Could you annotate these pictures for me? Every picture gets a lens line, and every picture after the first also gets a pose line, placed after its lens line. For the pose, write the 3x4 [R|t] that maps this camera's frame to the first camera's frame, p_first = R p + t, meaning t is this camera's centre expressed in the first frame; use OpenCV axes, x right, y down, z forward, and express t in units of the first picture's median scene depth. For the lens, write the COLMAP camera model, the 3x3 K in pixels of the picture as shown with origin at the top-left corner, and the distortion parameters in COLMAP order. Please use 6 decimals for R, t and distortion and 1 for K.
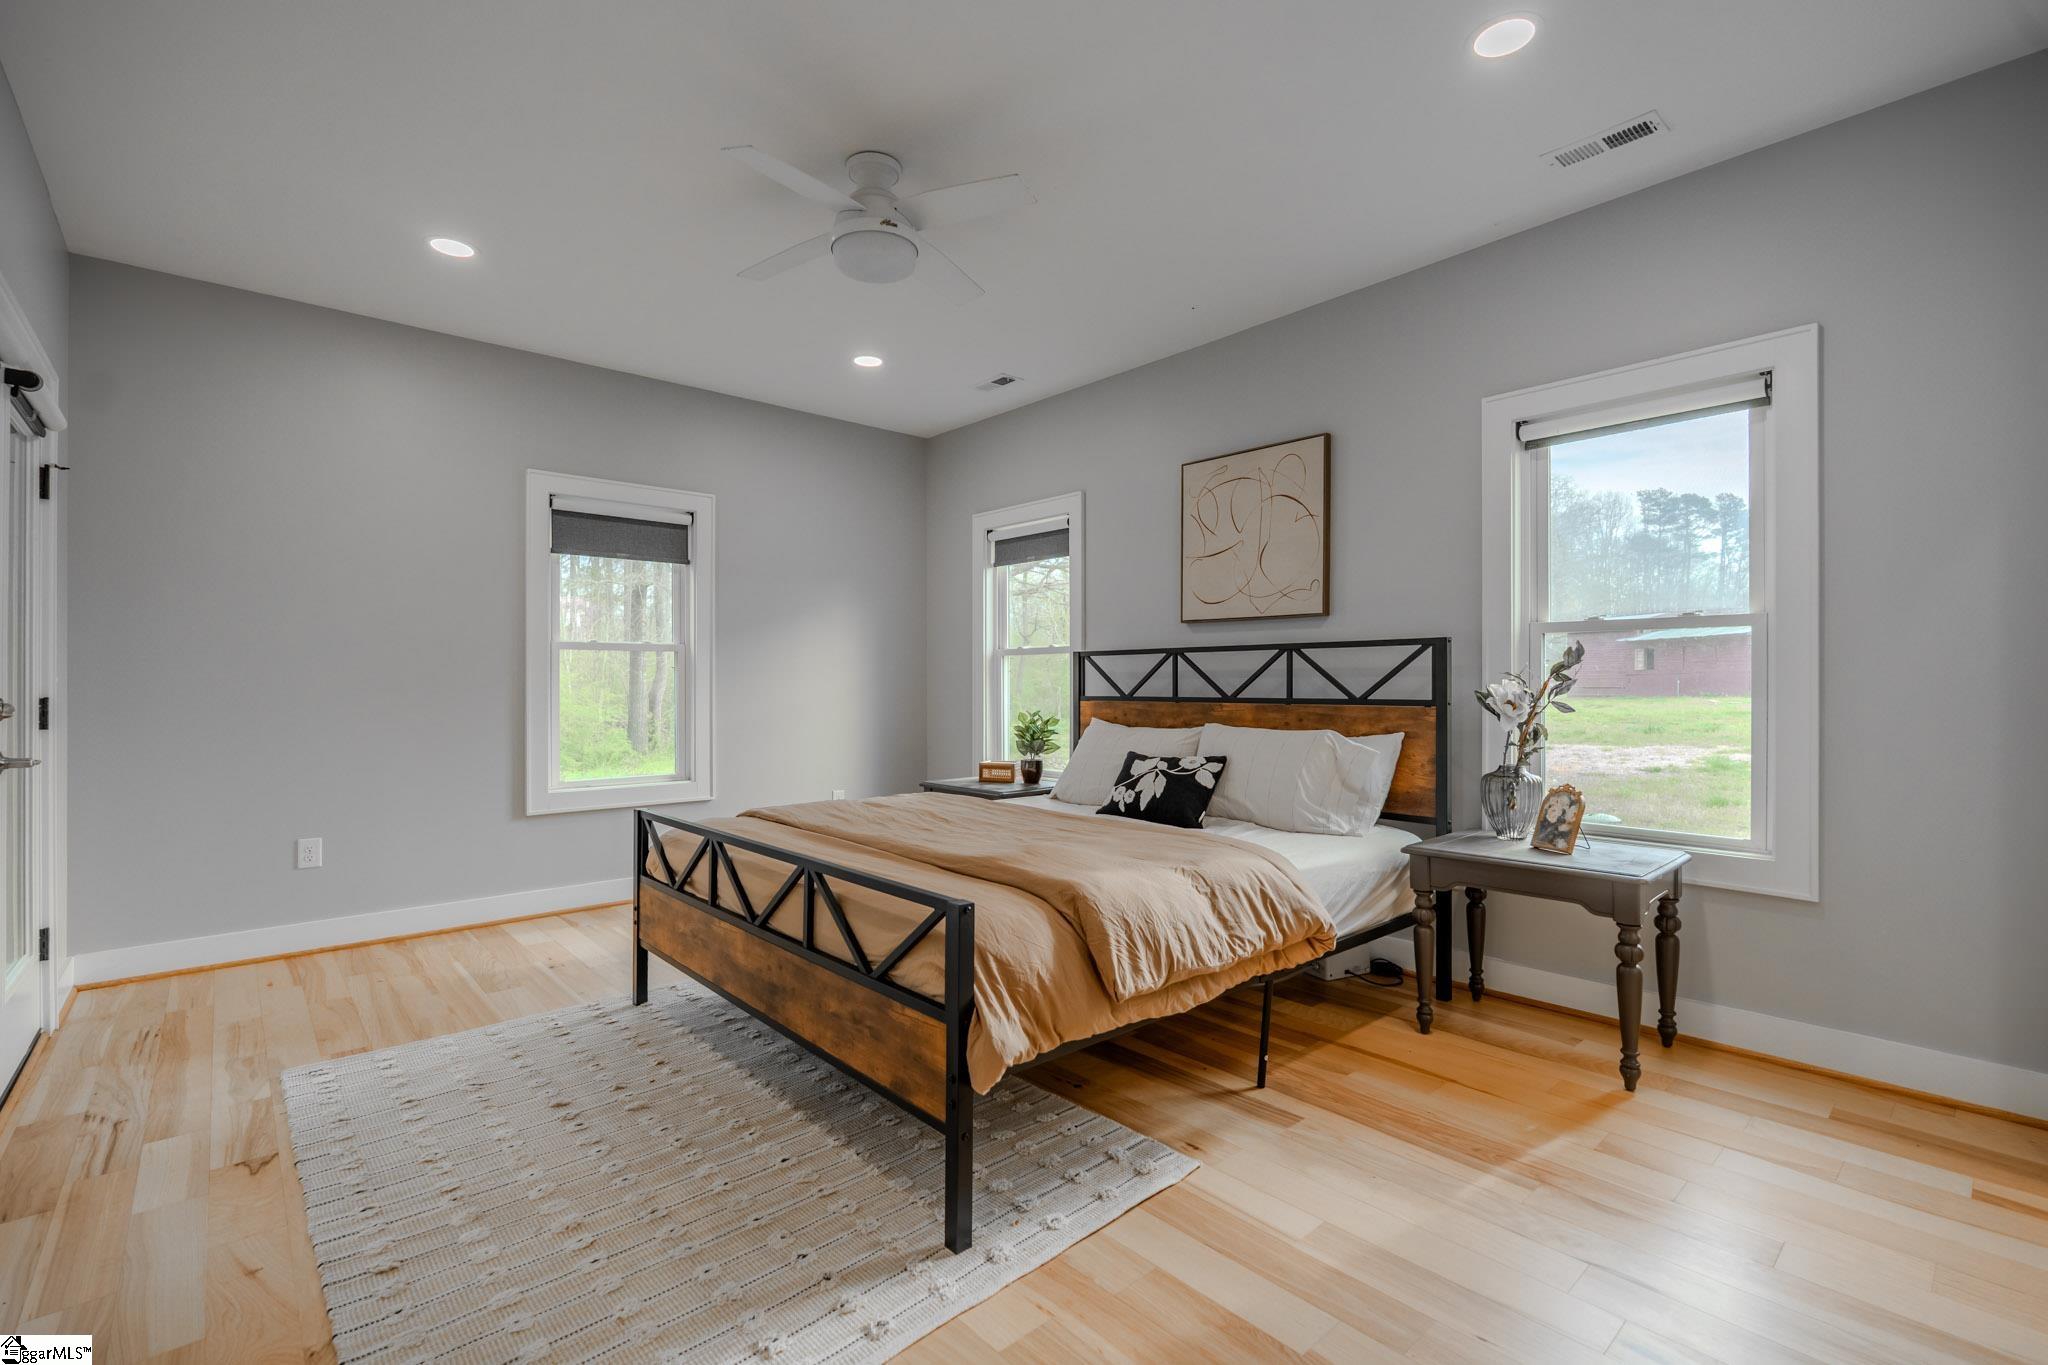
lens RADIAL K [[910.6, 0, 1032.7], [0, 910.6, 681.9], [0, 0, 1]] dist [-0.003571, 0.000005]
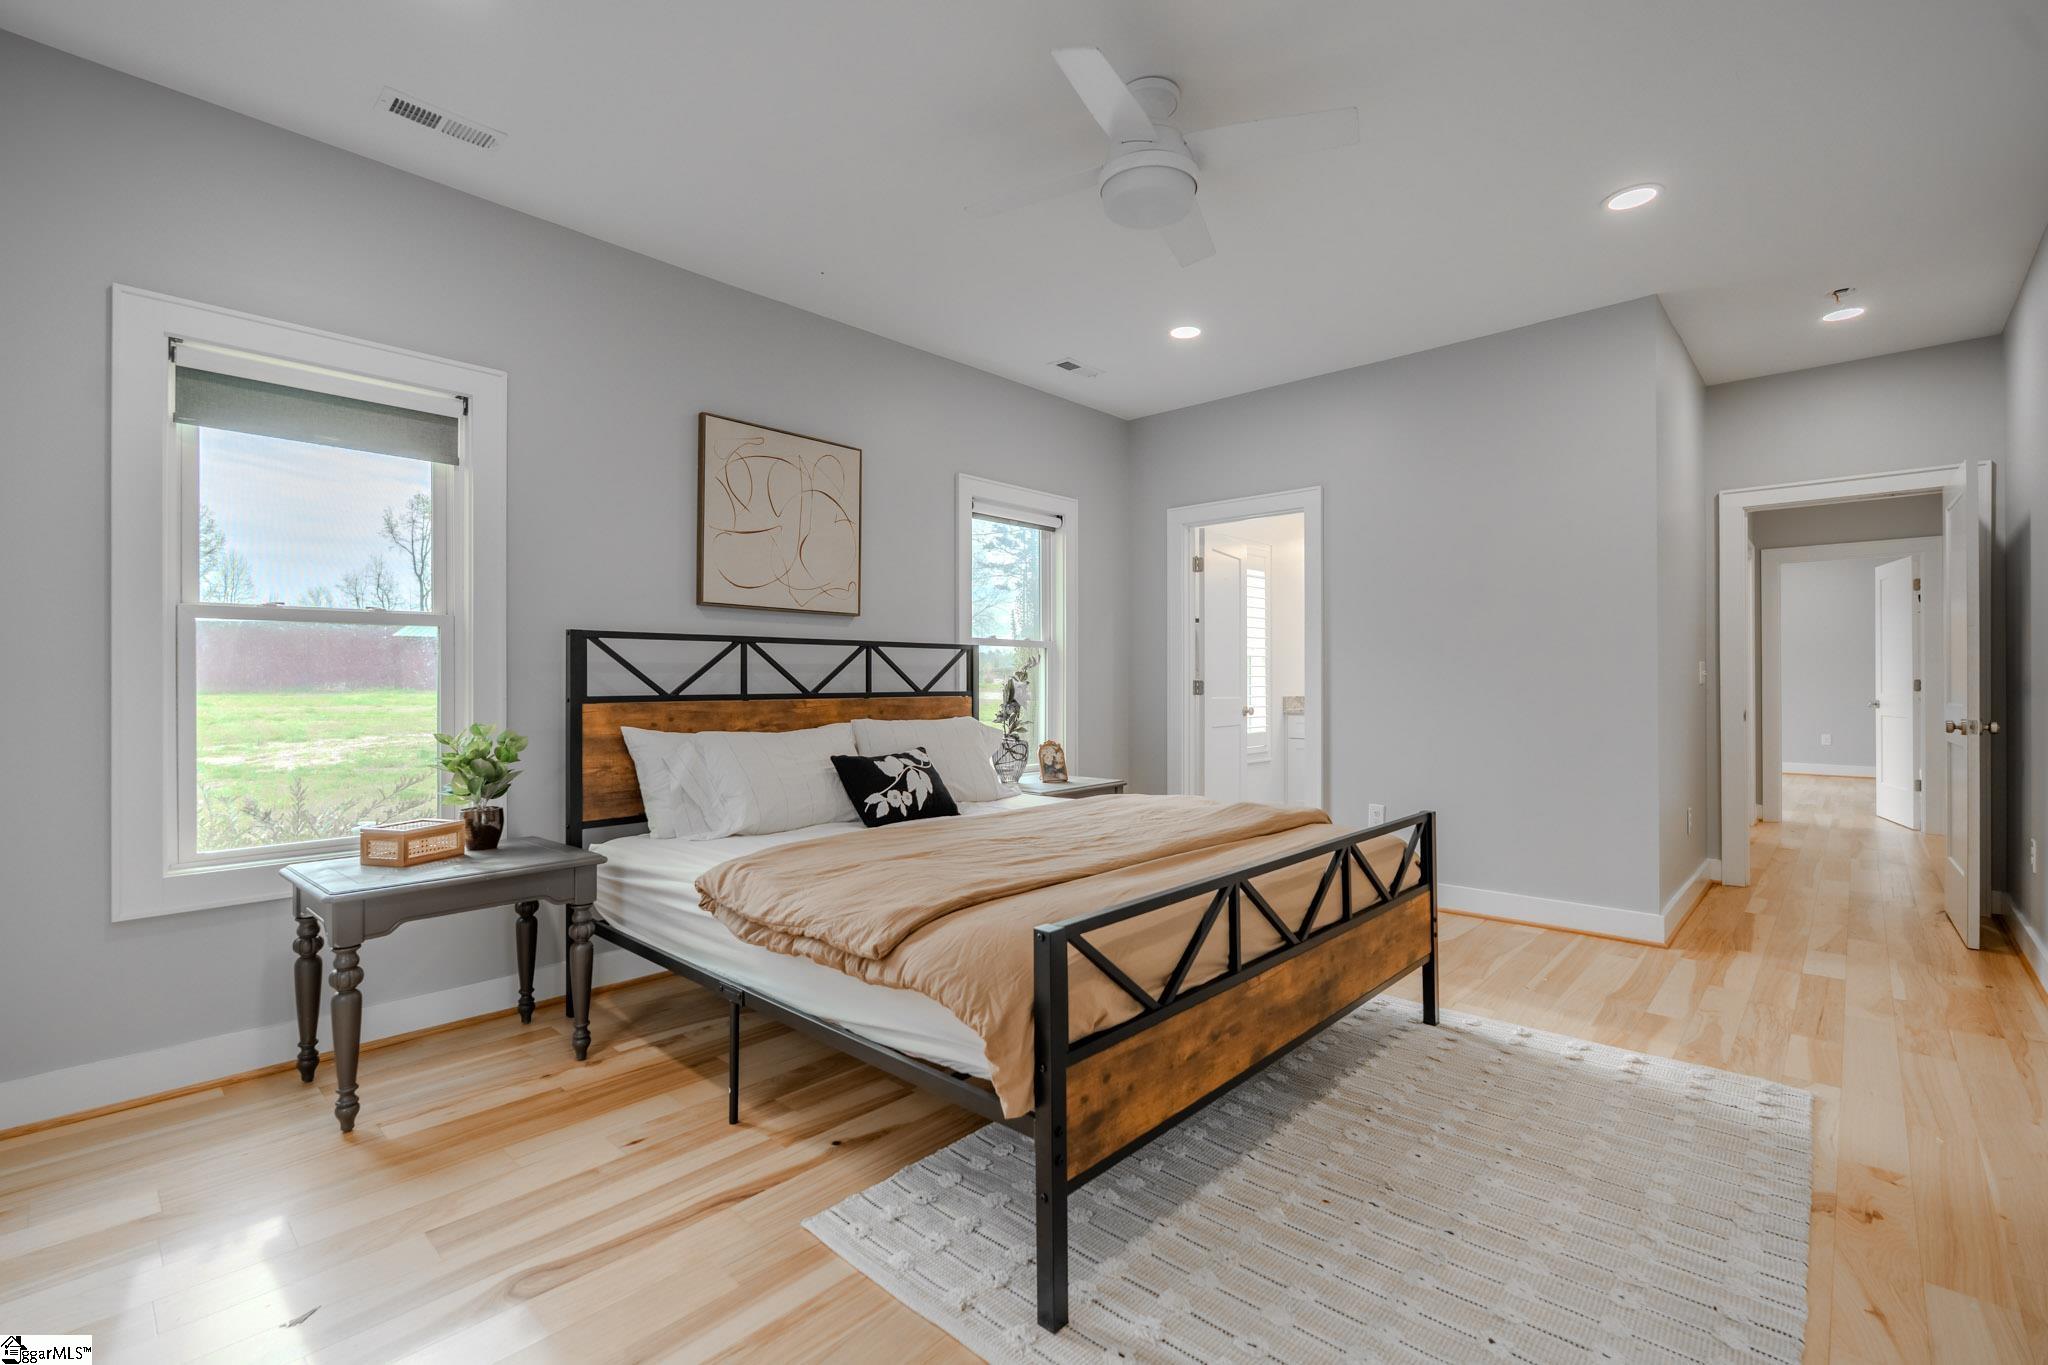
lens RADIAL K [[910.6, 0, 1032.7], [0, 910.6, 681.9], [0, 0, 1]] dist [-0.003571, 0.000005]
pose [[-0.104577, -0.002069, 0.994515, -0.736765], [-0.003621, 0.999992, 0.001699, 0.002899], [-0.994510, -0.003424, -0.104584, 0.848742]]
